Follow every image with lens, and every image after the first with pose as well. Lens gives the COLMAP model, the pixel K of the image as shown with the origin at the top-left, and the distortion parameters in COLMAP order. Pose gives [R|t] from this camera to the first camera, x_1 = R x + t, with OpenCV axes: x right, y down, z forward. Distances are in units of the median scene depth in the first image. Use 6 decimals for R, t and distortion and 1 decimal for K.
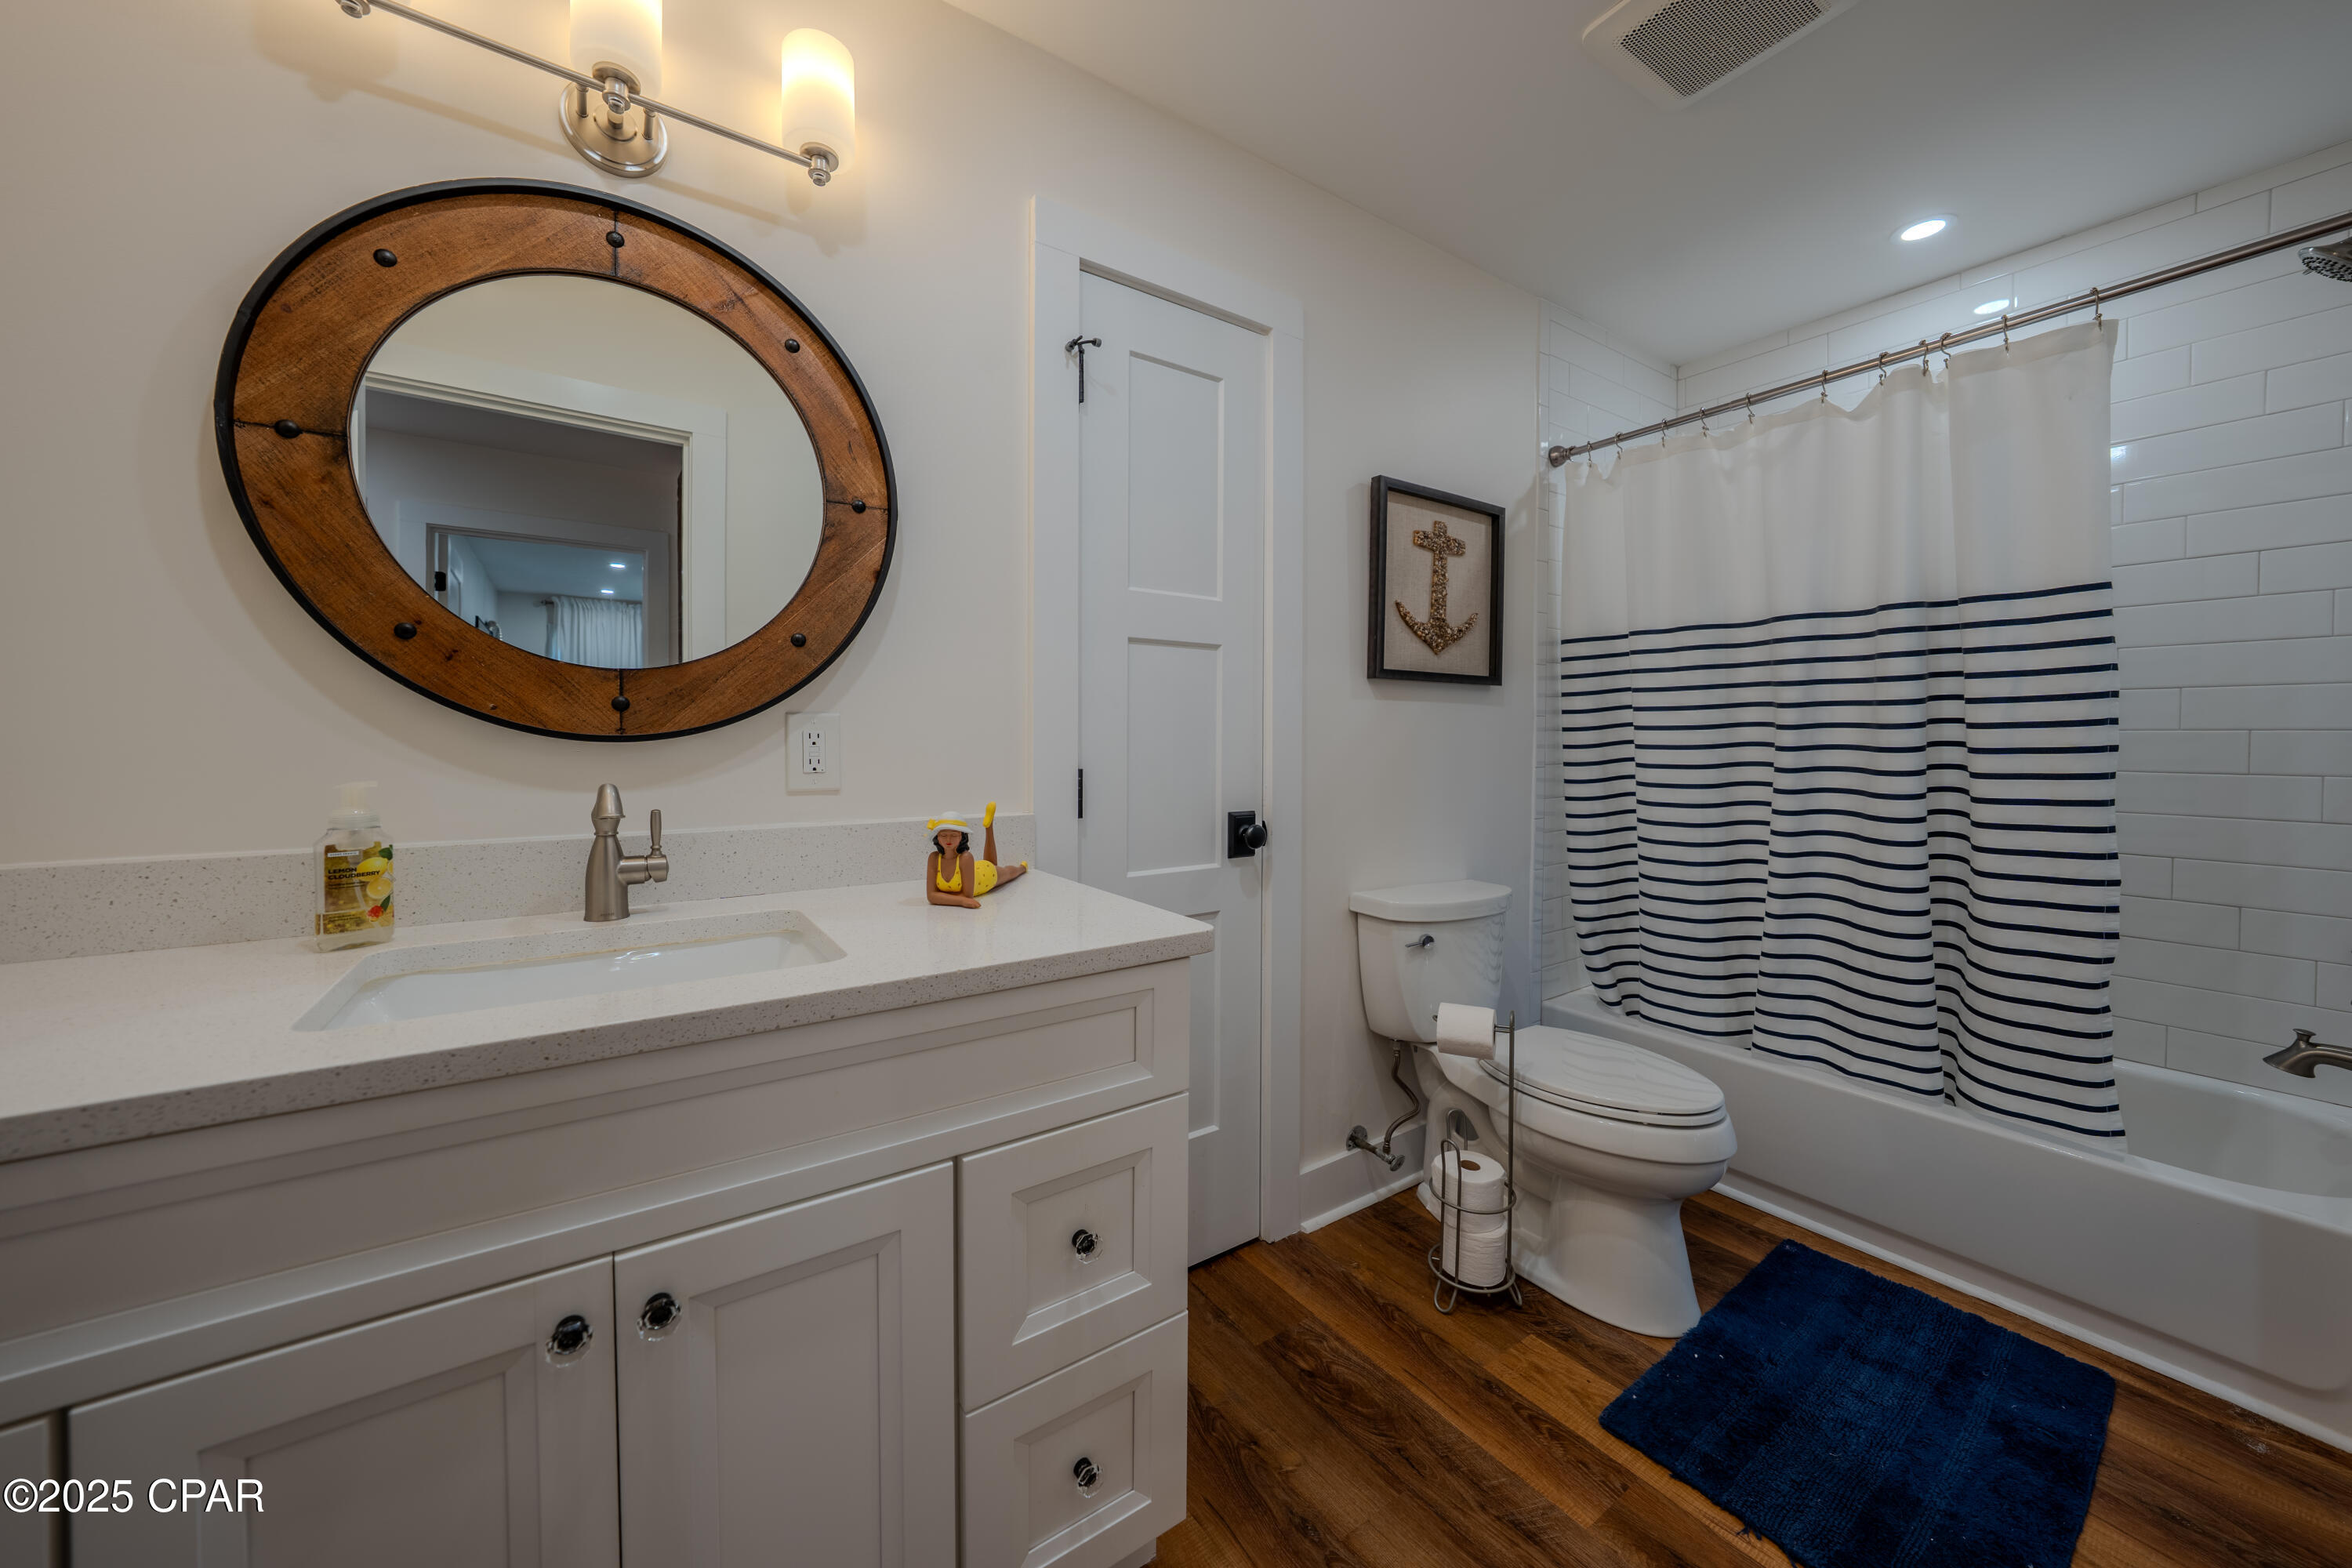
lens RADIAL K [[824.9, 0, 1185.1], [0, 824.9, 774.9], [0, 0, 1]] dist [-0.023429, 0.000130]
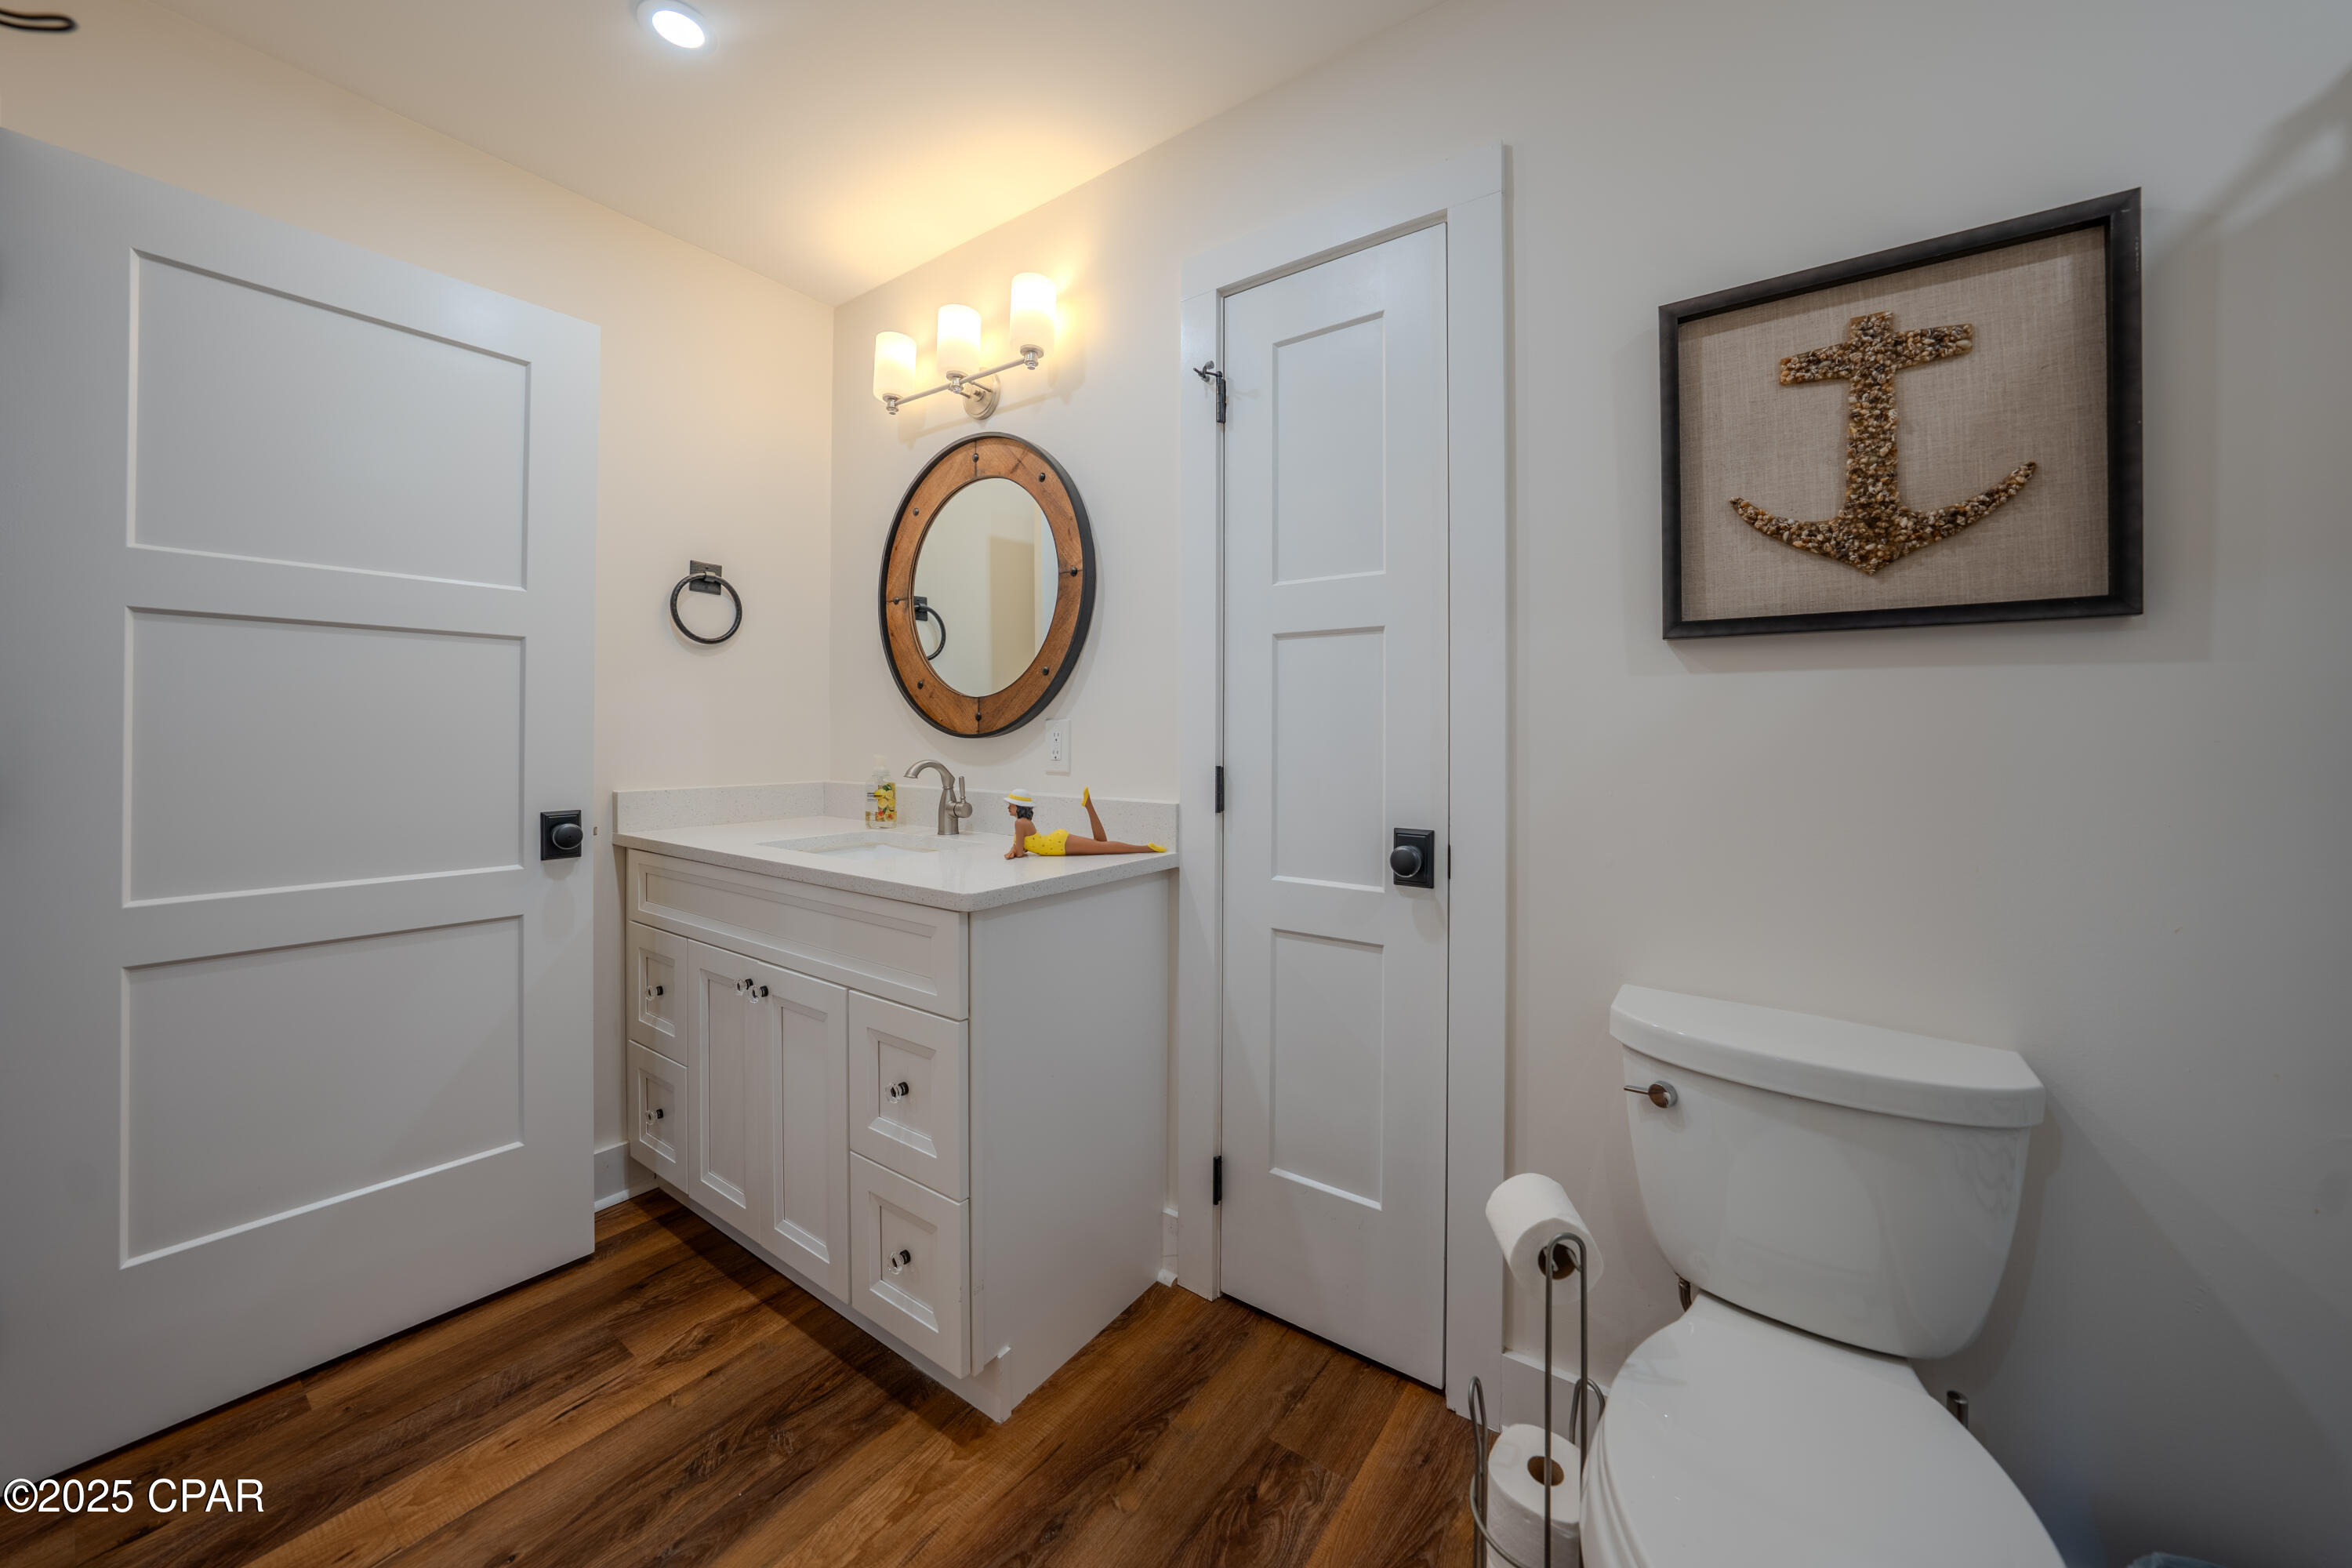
lens RADIAL K [[839.2, 0, 1168.1], [0, 839.2, 755.0], [0, 0, 1]] dist [-0.025867, 0.003837]
pose [[0.342258, 0.020922, -0.939373, 0.953099], [-0.045730, 0.998938, 0.005587, -0.027058], [0.938493, 0.041045, 0.342851, 0.631661]]
